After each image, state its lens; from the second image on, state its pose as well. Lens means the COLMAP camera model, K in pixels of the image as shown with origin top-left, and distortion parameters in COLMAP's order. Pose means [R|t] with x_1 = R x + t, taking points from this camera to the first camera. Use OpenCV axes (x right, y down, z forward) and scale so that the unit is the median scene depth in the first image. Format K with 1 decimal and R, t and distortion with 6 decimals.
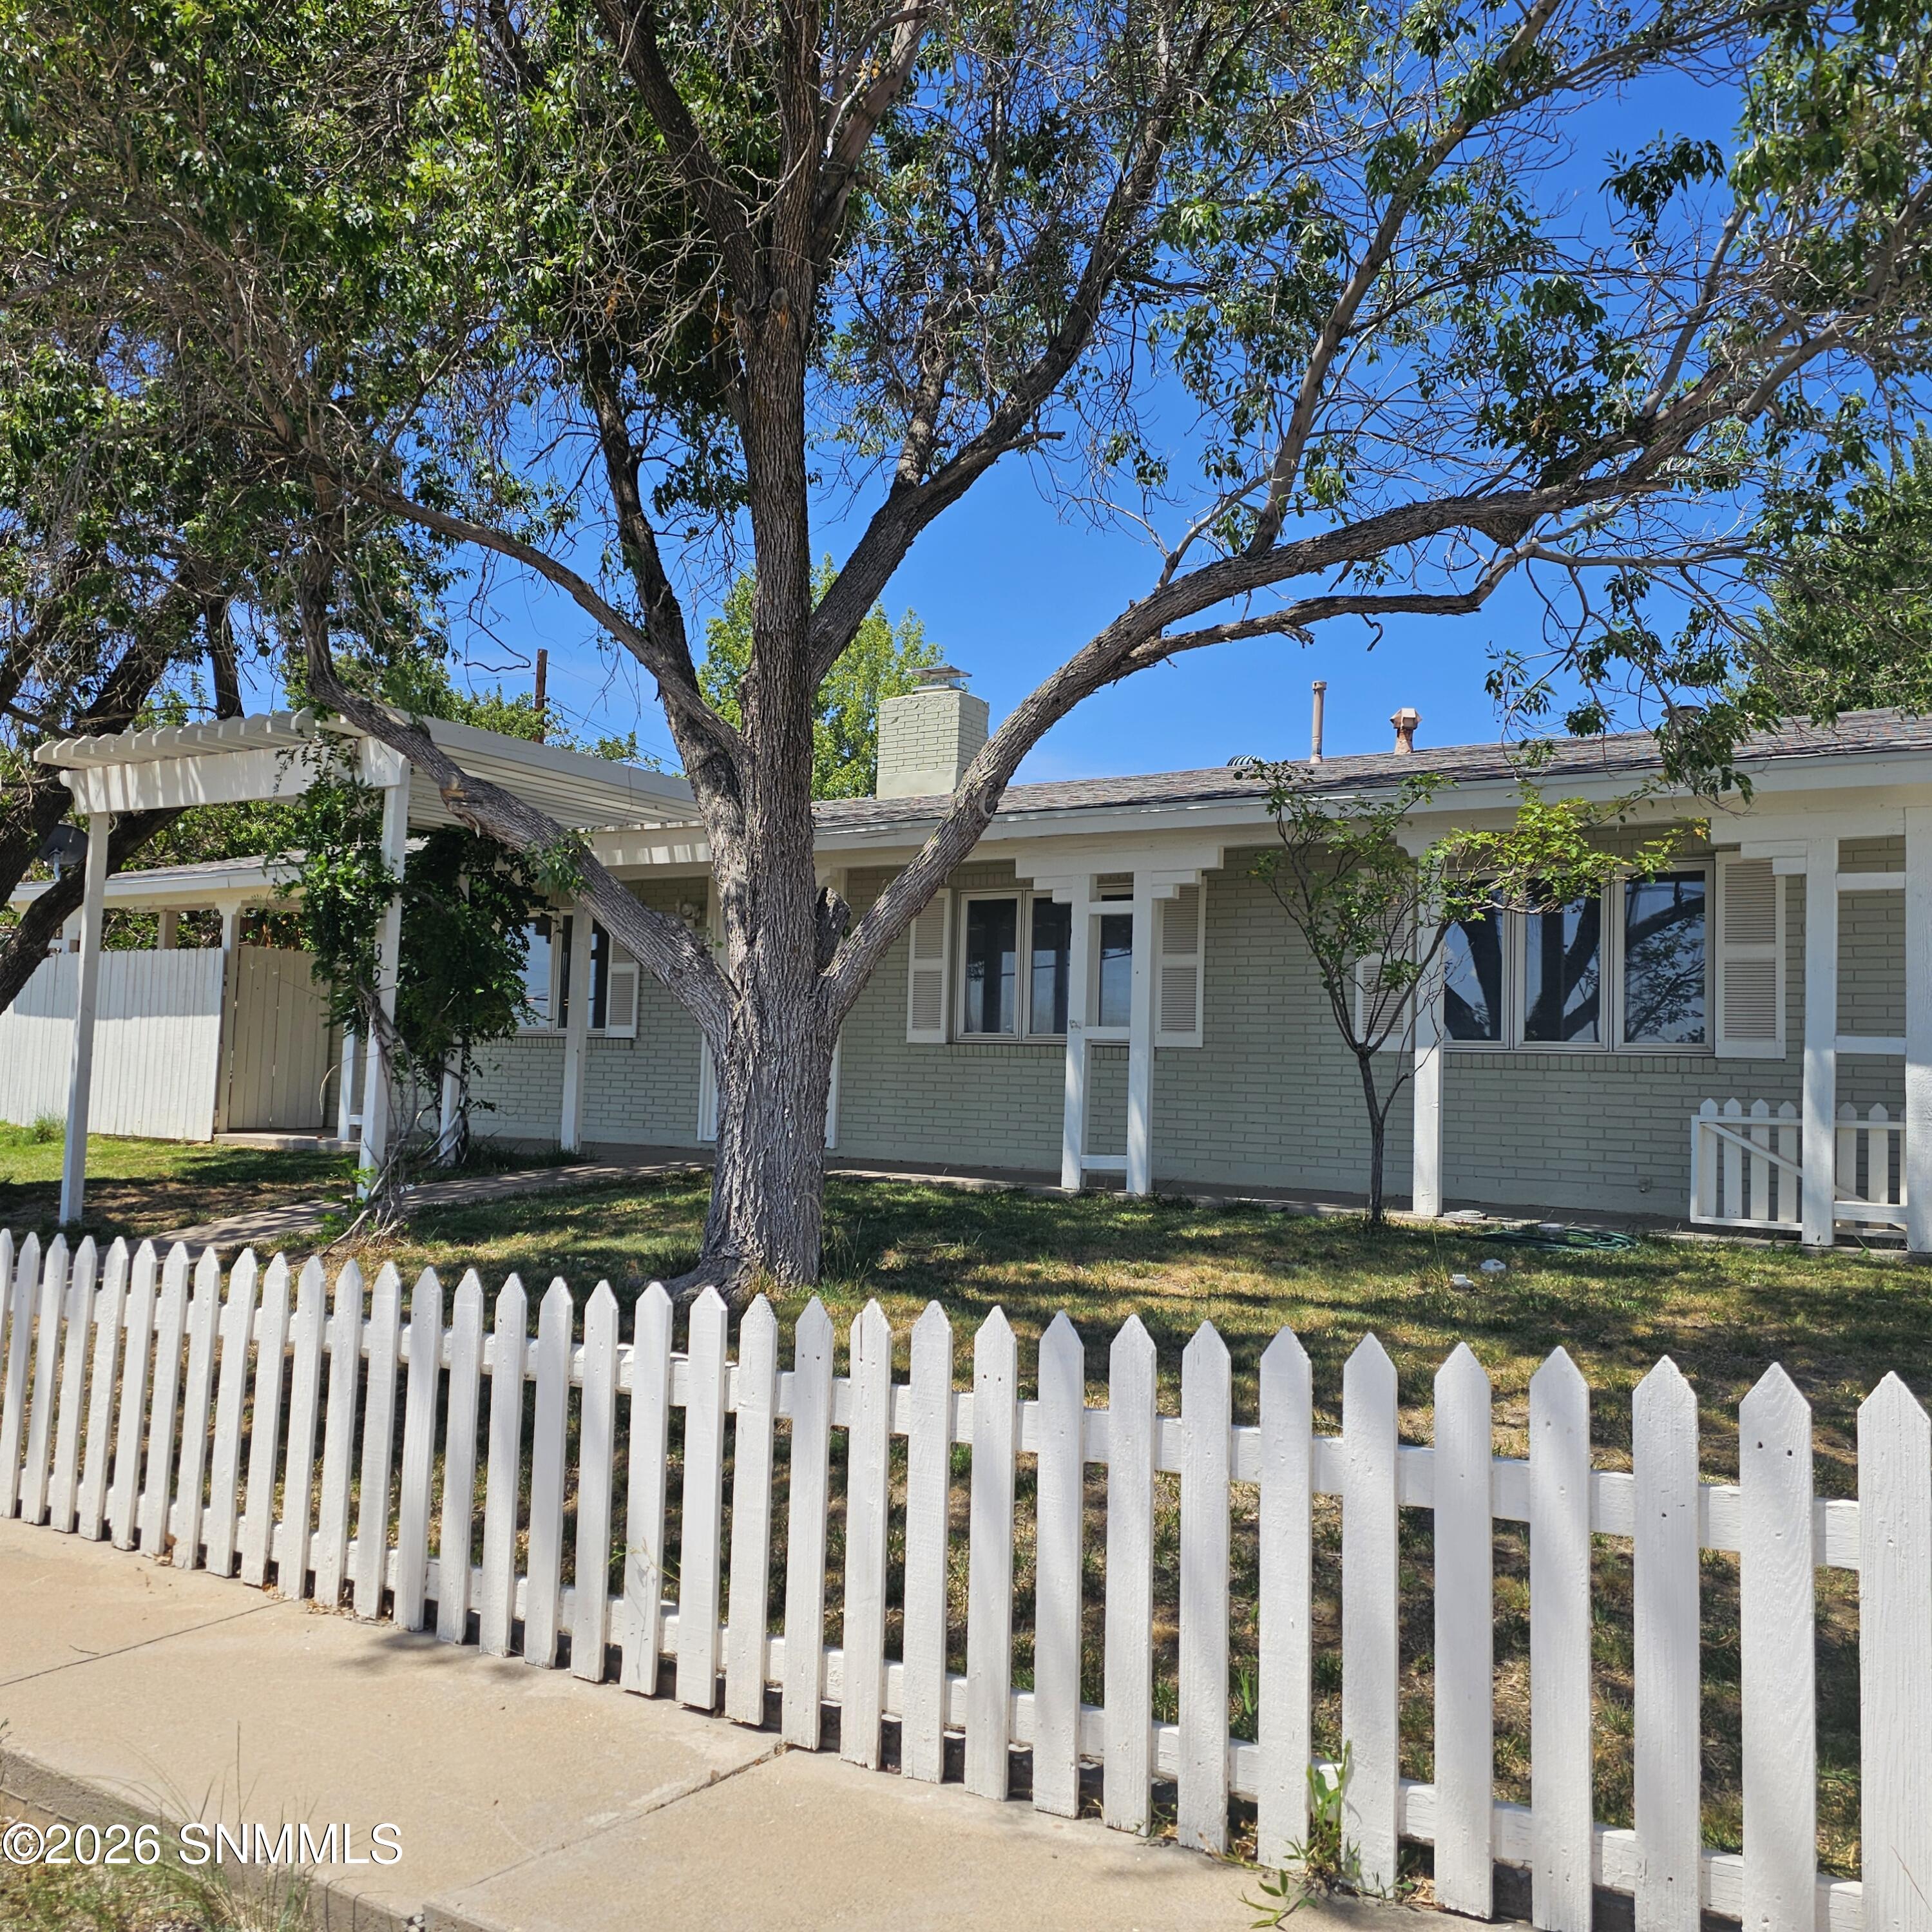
lens RADIAL K [[1808.8, 0, 966.0], [0, 1808.8, 966.0], [0, 0, 1]] dist [0.093329, -0.112697]
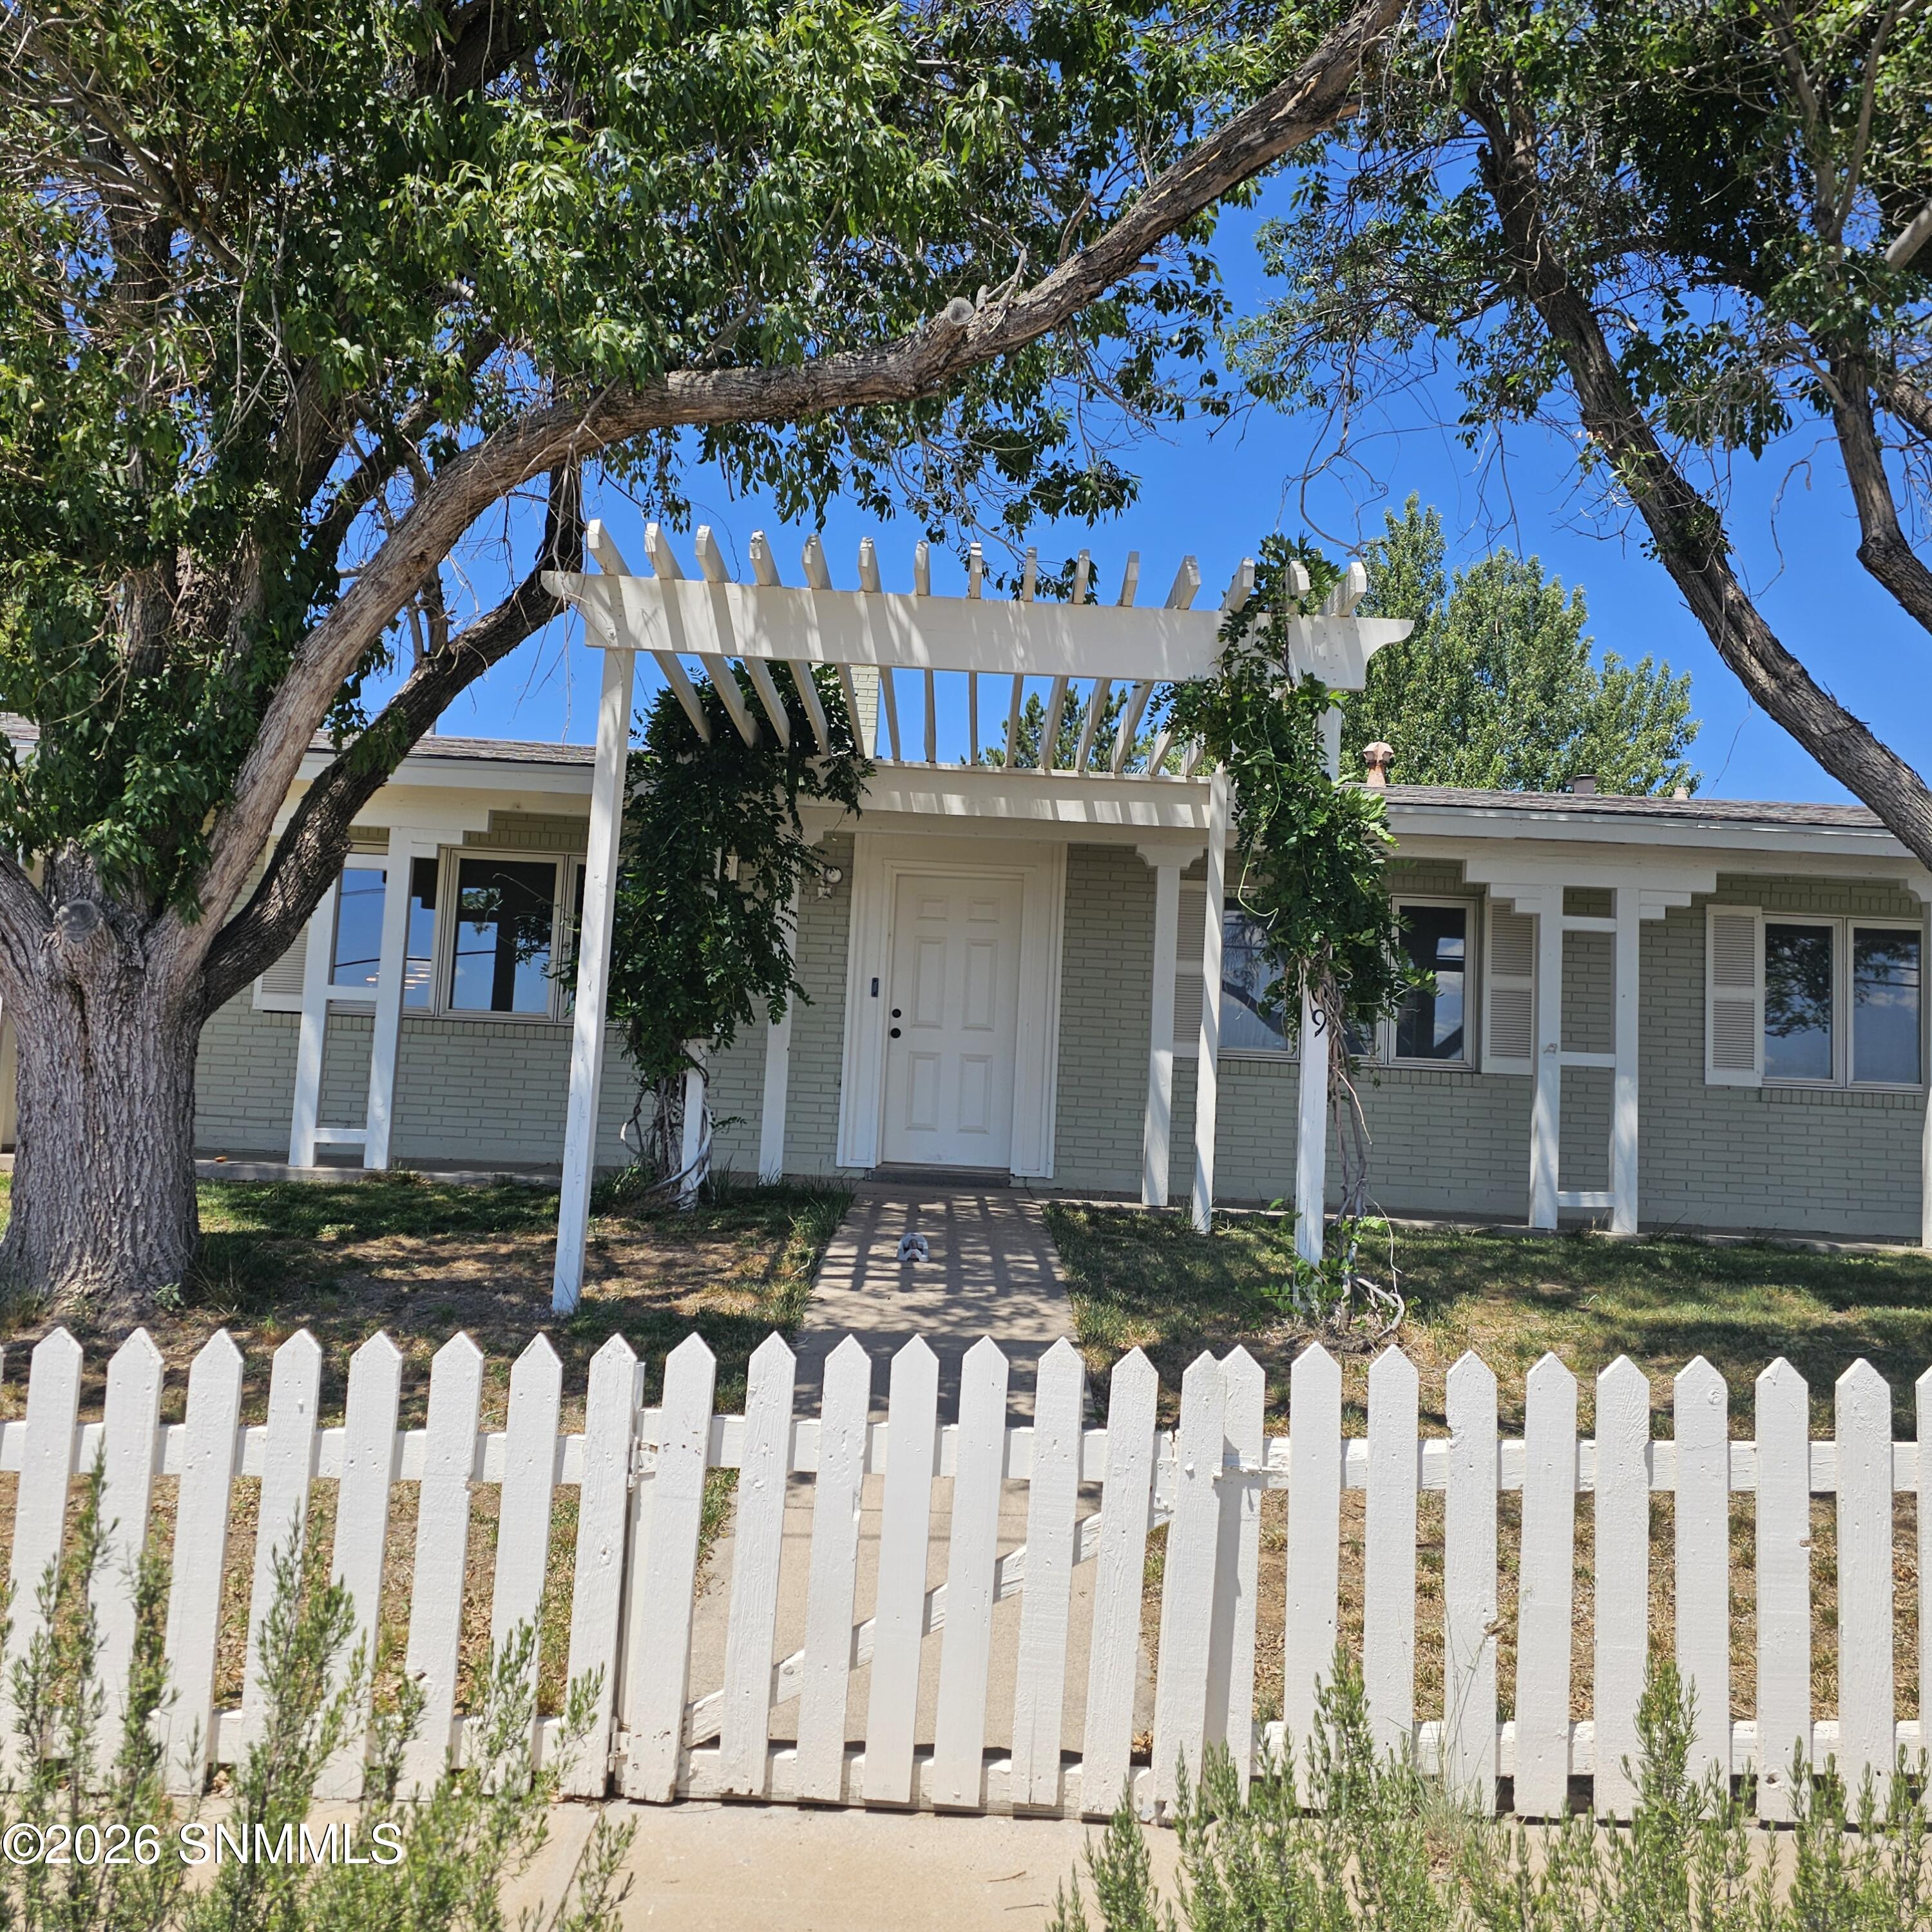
lens RADIAL K [[1855.2, 0, 966.0], [0, 1855.2, 966.0], [0, 0, 1]] dist [0.107048, -0.000830]
pose [[0.794570, 0.053941, 0.604772, -0.611114], [-0.068438, 0.997655, 0.000933, 0.009156], [-0.603303, -0.042131, 0.796398, 0.317240]]
